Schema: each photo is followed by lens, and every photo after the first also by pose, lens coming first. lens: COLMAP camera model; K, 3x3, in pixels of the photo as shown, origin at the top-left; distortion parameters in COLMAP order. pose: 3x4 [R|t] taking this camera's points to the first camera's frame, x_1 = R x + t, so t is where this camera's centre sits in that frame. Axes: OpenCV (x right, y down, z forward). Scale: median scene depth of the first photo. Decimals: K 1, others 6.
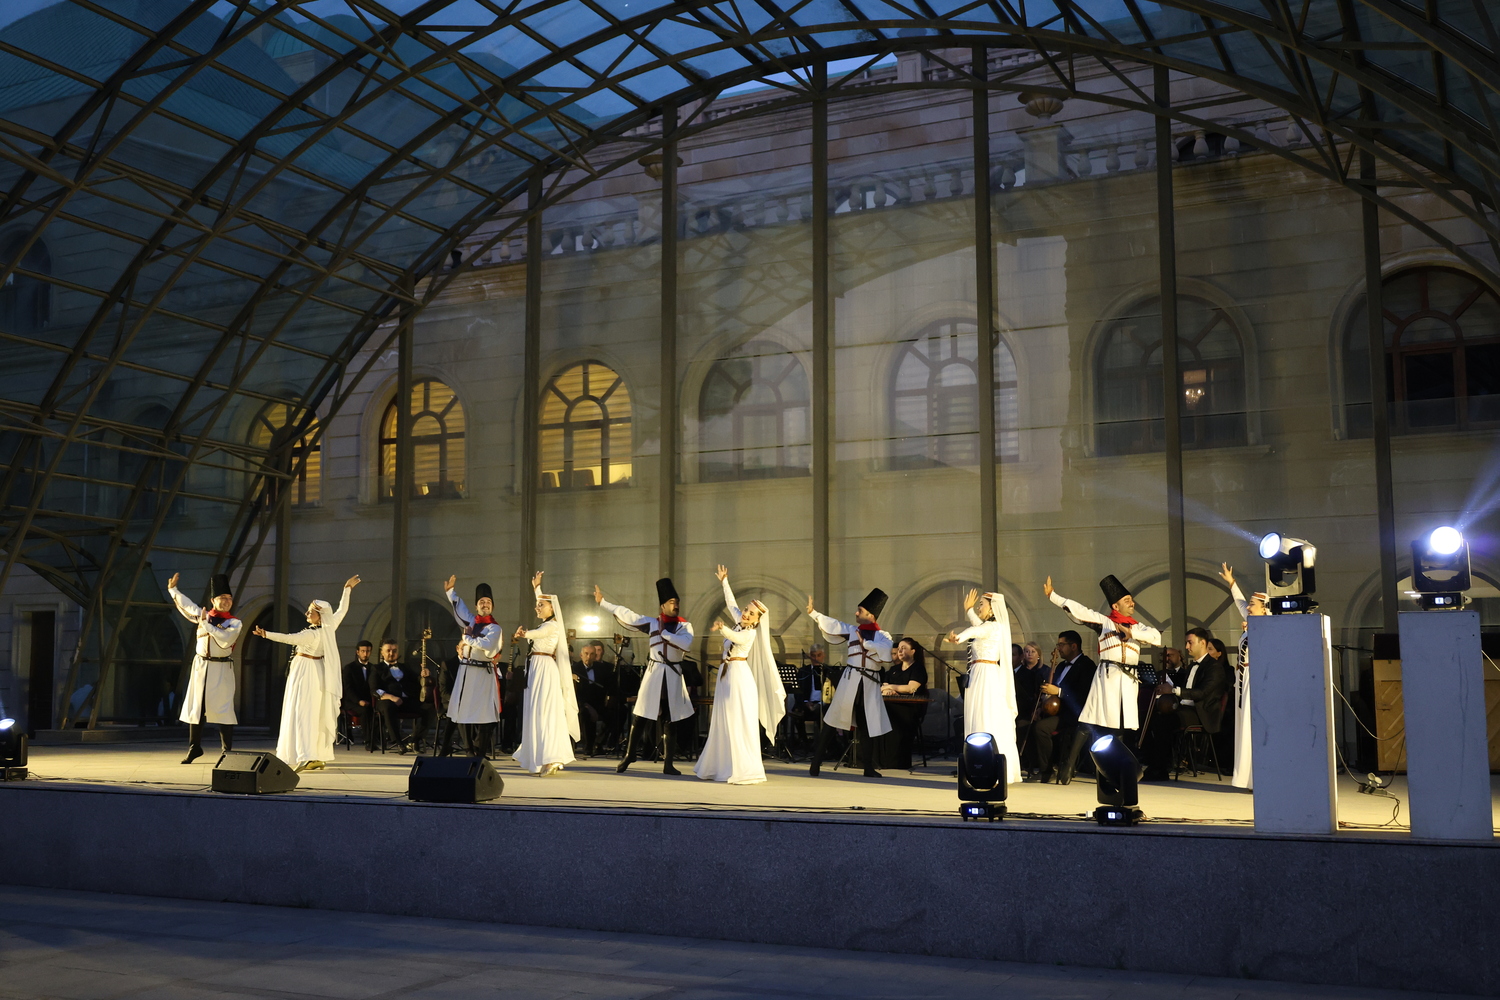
lens RADIAL K [[1557.6, 0, 750.0], [0, 1557.6, 500.0], [0, 0, 1]] dist [-0.010812, 0.002238]
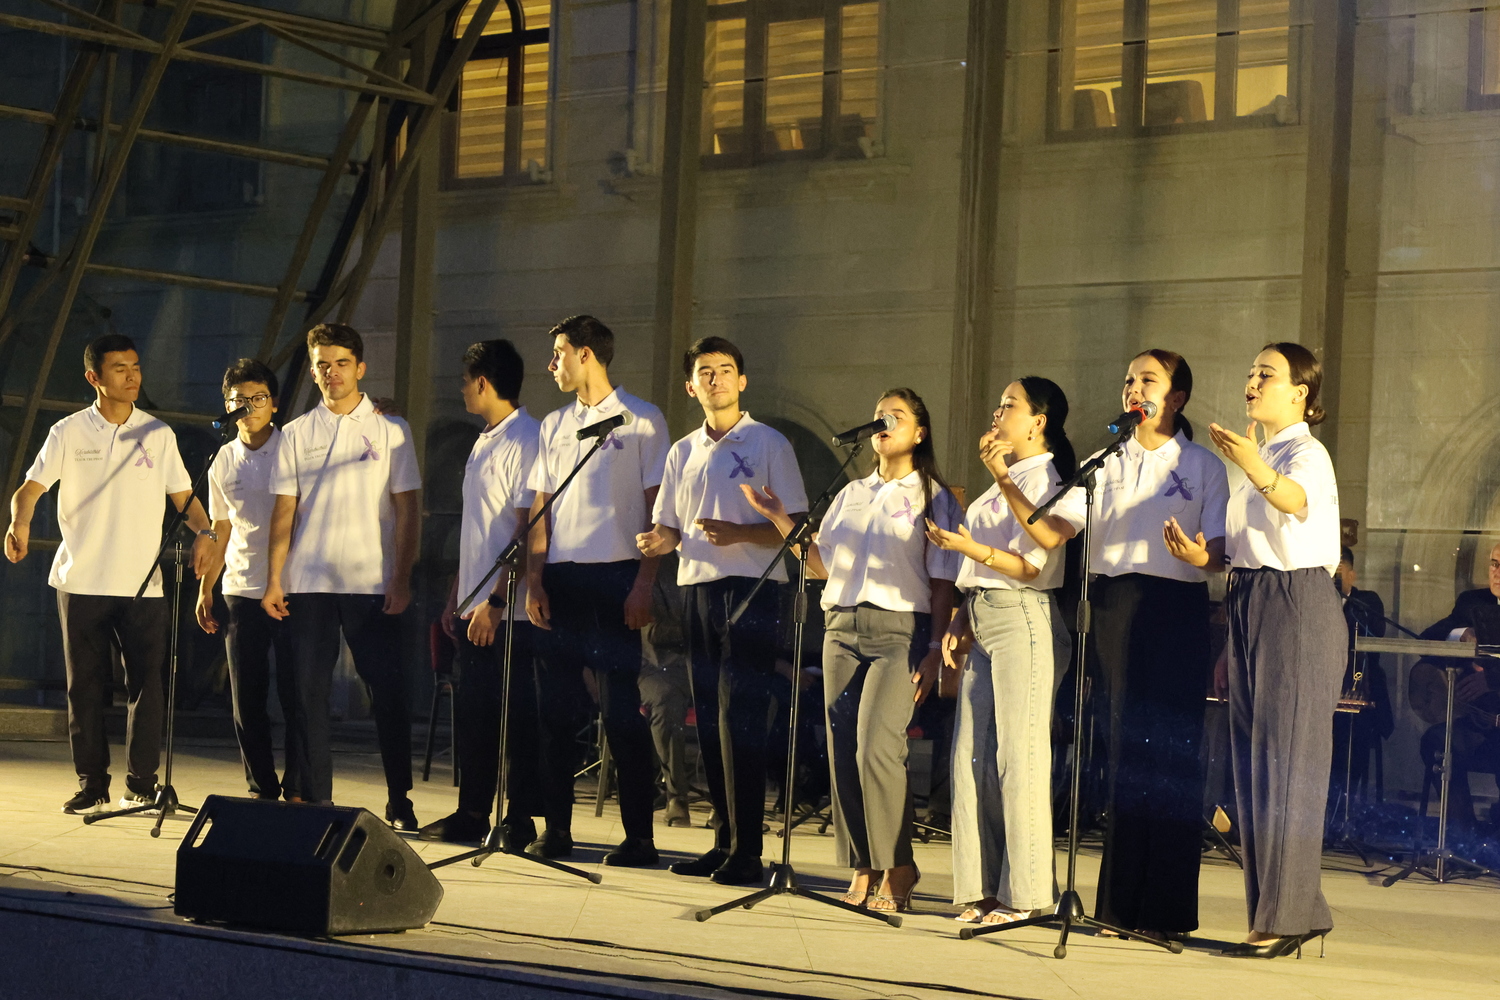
lens RADIAL K [[3719.8, 0, 750.0], [0, 3719.8, 500.0], [0, 0, 1]] dist [-0.021031, 0.236745]
pose [[0.949354, 0.033025, -0.312468, 0.080924], [-0.010696, 0.997281, 0.072907, 0.017140], [0.314026, -0.065872, 0.947126, 0.120207]]
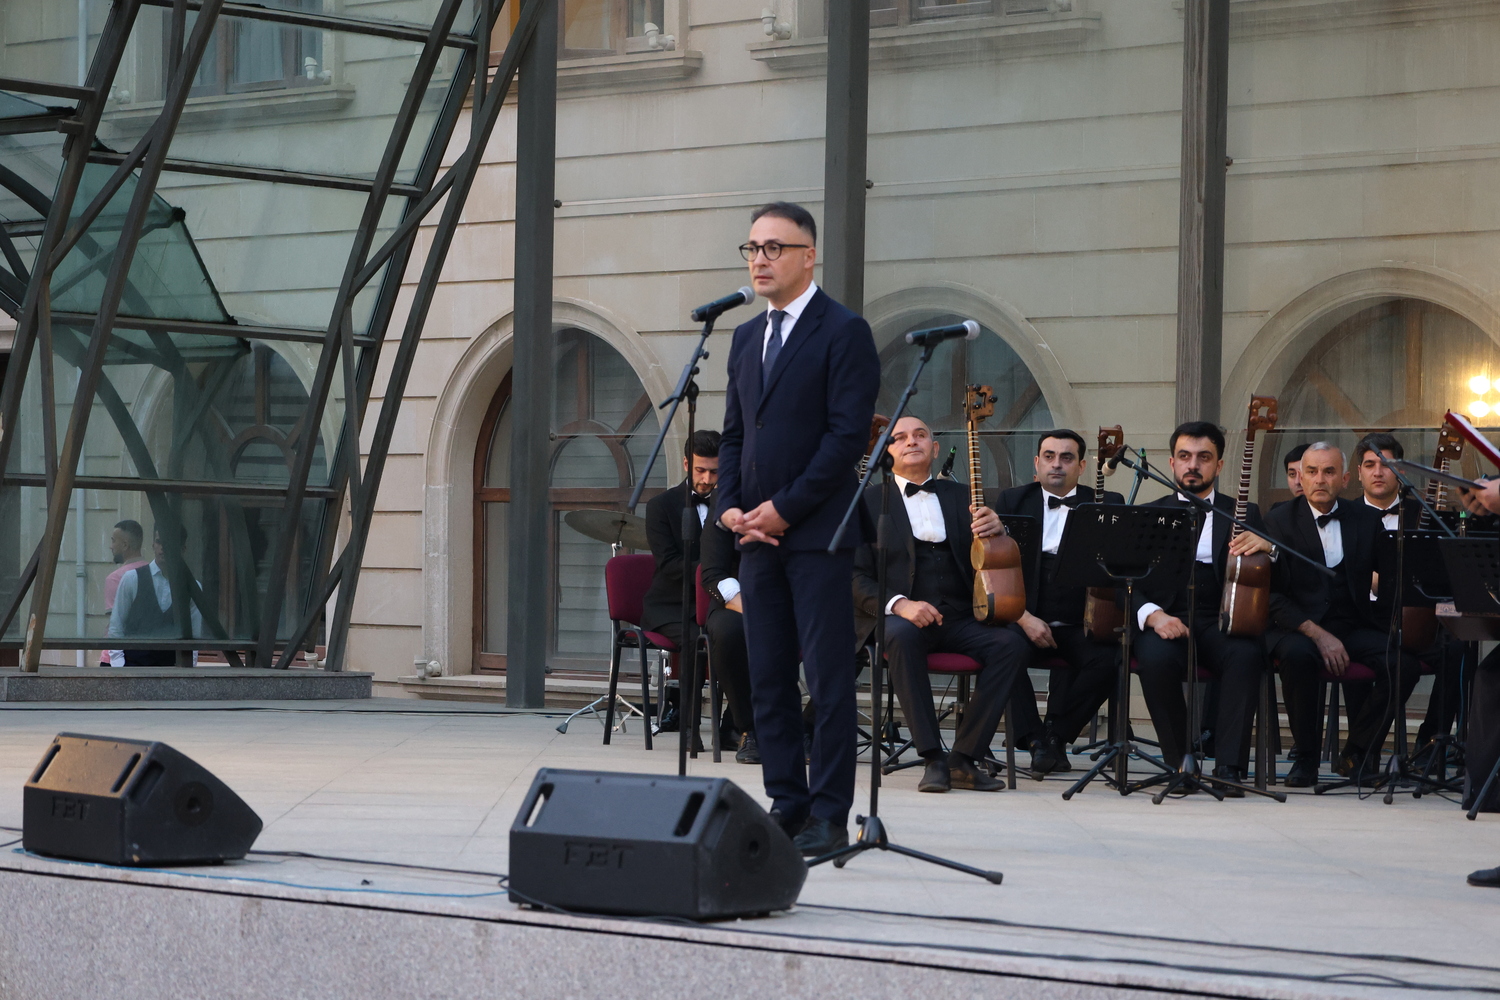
lens RADIAL K [[4374.2, 0, 750.0], [0, 4374.2, 500.0], [0, 0, 1]] dist [0.002090, -0.958972]
pose [[0.949306, 0.014991, -0.313997, 0.051971], [0.015945, 0.995280, 0.095725, 0.012555], [0.313950, -0.095879, 0.944586, 0.087345]]
